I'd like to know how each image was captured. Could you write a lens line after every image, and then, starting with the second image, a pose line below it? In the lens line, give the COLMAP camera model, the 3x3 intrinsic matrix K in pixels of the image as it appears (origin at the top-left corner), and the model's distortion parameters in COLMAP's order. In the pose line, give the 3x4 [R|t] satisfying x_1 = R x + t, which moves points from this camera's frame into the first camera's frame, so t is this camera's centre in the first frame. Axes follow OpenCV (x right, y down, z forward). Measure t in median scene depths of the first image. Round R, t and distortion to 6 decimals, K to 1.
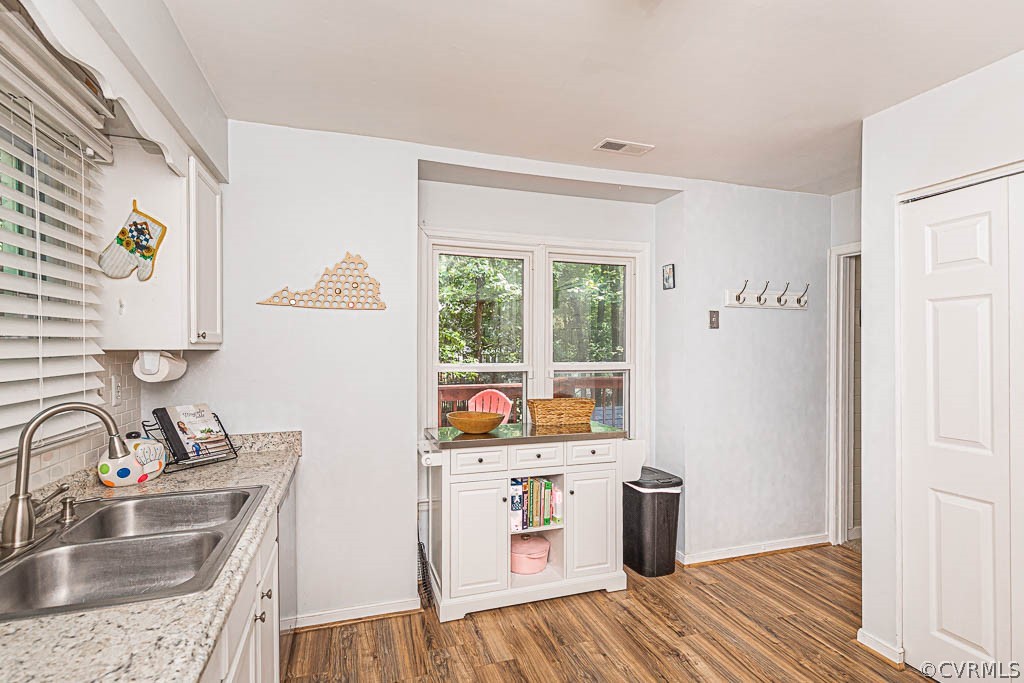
lens RADIAL K [[484.0, 0, 497.9], [0, 484.0, 353.3], [0, 0, 1]] dist [0.000634, -0.000223]
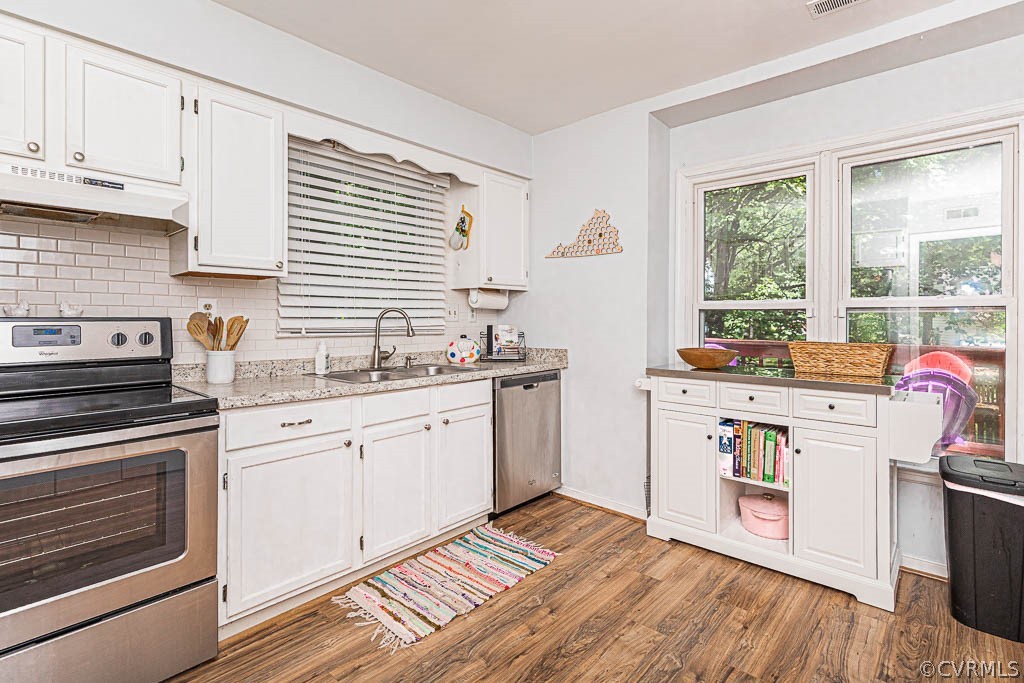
lens RADIAL K [[486.2, 0, 523.7], [0, 486.2, 313.8], [0, 0, 1]] dist [-0.001016, -0.000999]
pose [[0.517429, -0.001914, -0.855724, 0.658633], [-0.006811, 0.999957, -0.006355, 0.068732], [0.855699, 0.009116, 0.517393, 0.191498]]
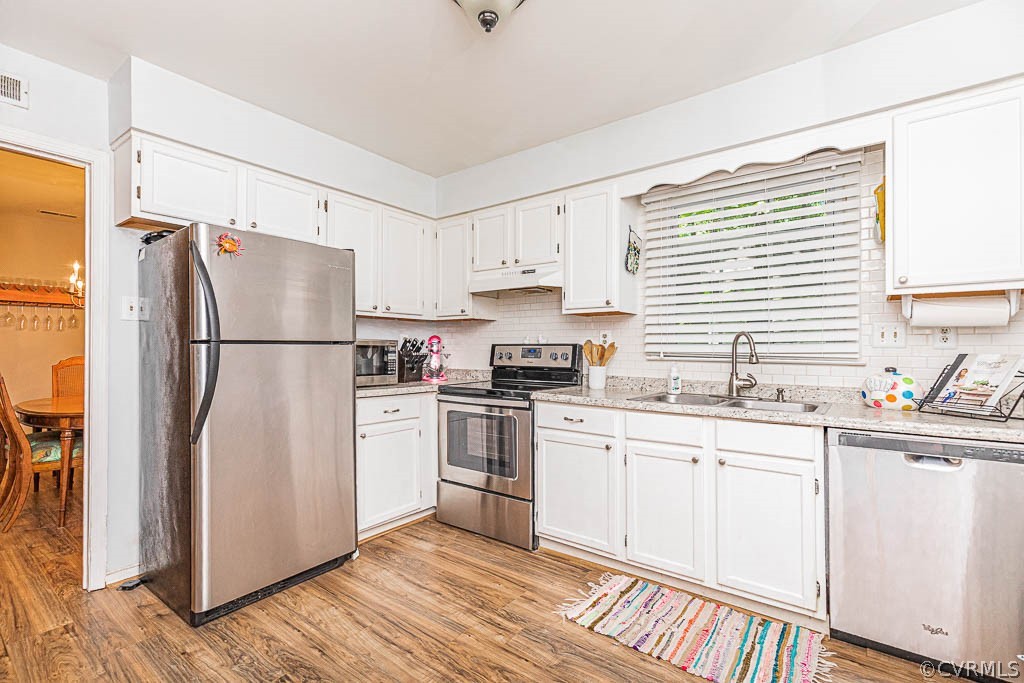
lens RADIAL K [[462.0, 0, 508.6], [0, 462.0, 344.7], [0, 0, 1]] dist [0.000129, -0.000317]
pose [[-0.818679, -0.001943, -0.574248, 0.500470], [-0.000722, 0.999997, -0.002355, 0.079782], [0.574251, -0.001513, -0.818678, 1.023688]]
